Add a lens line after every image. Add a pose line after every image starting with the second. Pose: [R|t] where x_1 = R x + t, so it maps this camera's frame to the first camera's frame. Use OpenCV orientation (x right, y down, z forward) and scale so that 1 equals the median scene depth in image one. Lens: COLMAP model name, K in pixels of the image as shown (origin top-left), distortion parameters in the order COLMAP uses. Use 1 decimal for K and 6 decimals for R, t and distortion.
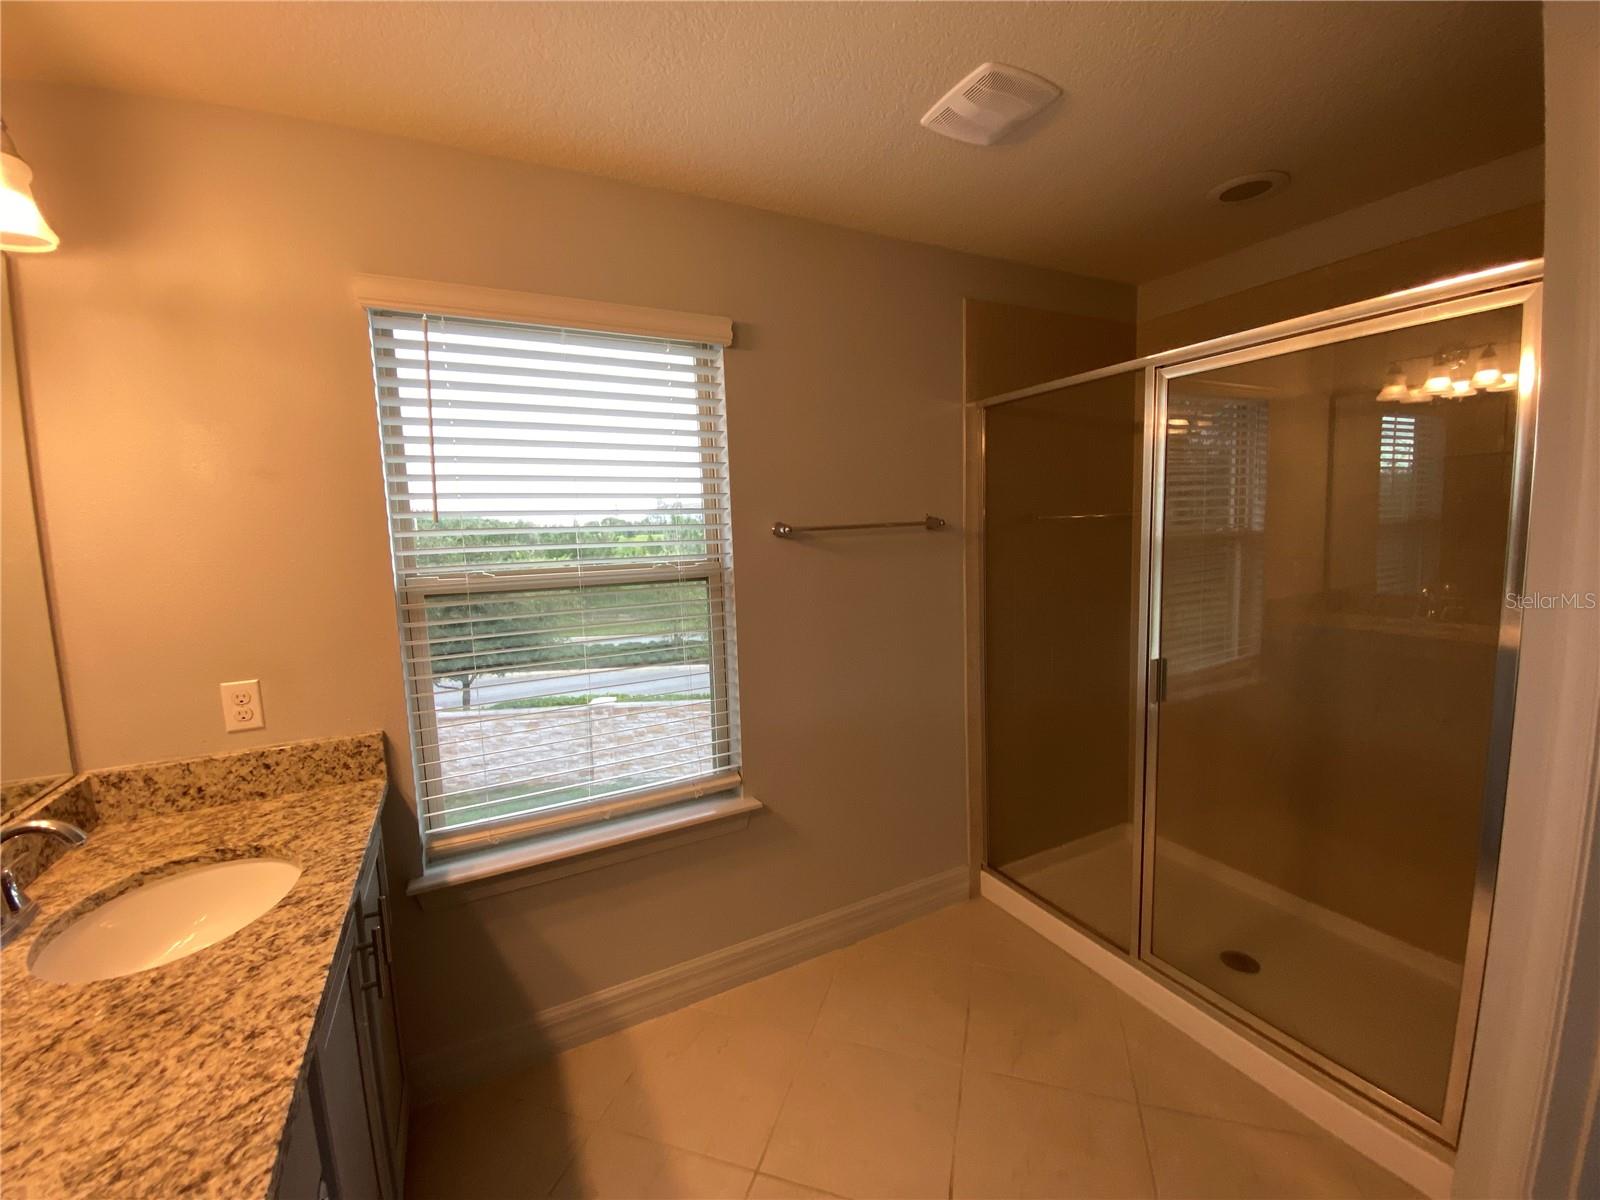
lens RADIAL K [[655.5, 0, 802.0], [0, 655.5, 603.3], [0, 0, 1]] dist [0.042157, -0.028472]
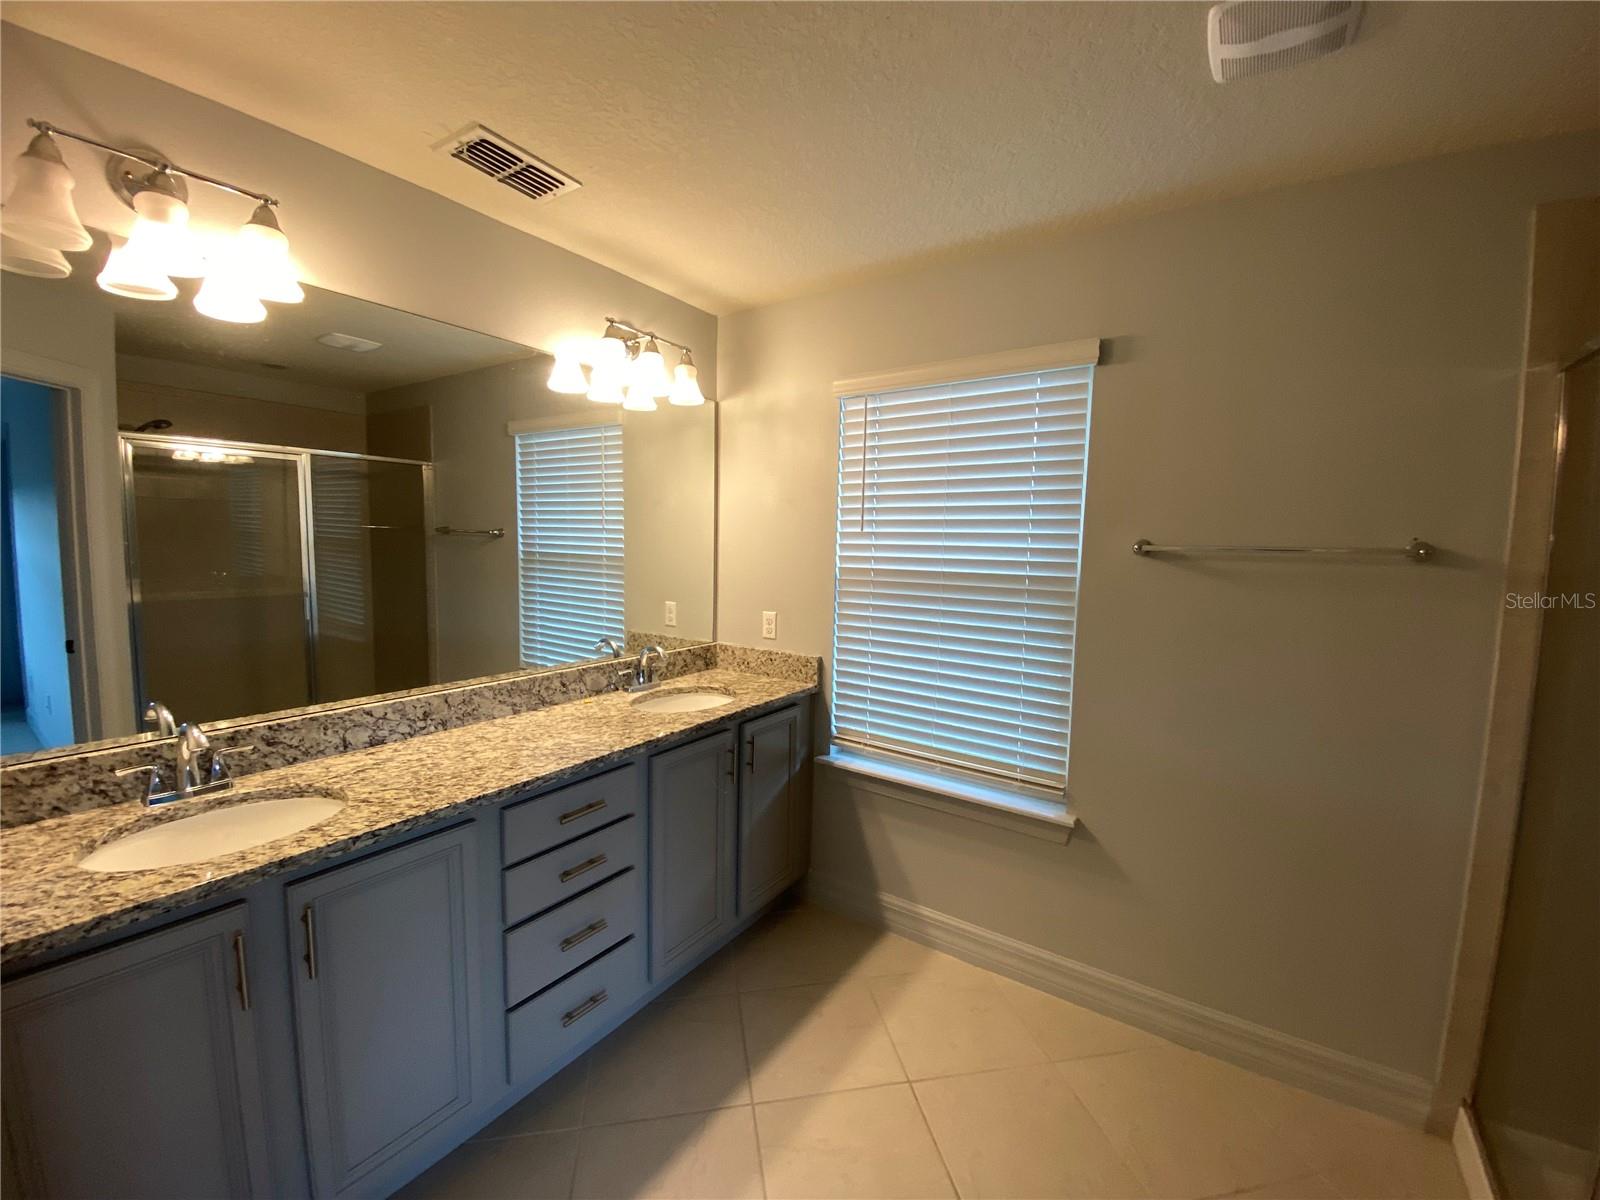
lens RADIAL K [[655.5, 0, 802.0], [0, 655.5, 603.3], [0, 0, 1]] dist [0.042157, -0.028472]
pose [[0.479944, 0.124877, -0.868366, 0.733639], [-0.145746, 0.987412, 0.061444, -0.028232], [0.865108, 0.097071, 0.492103, 0.167573]]
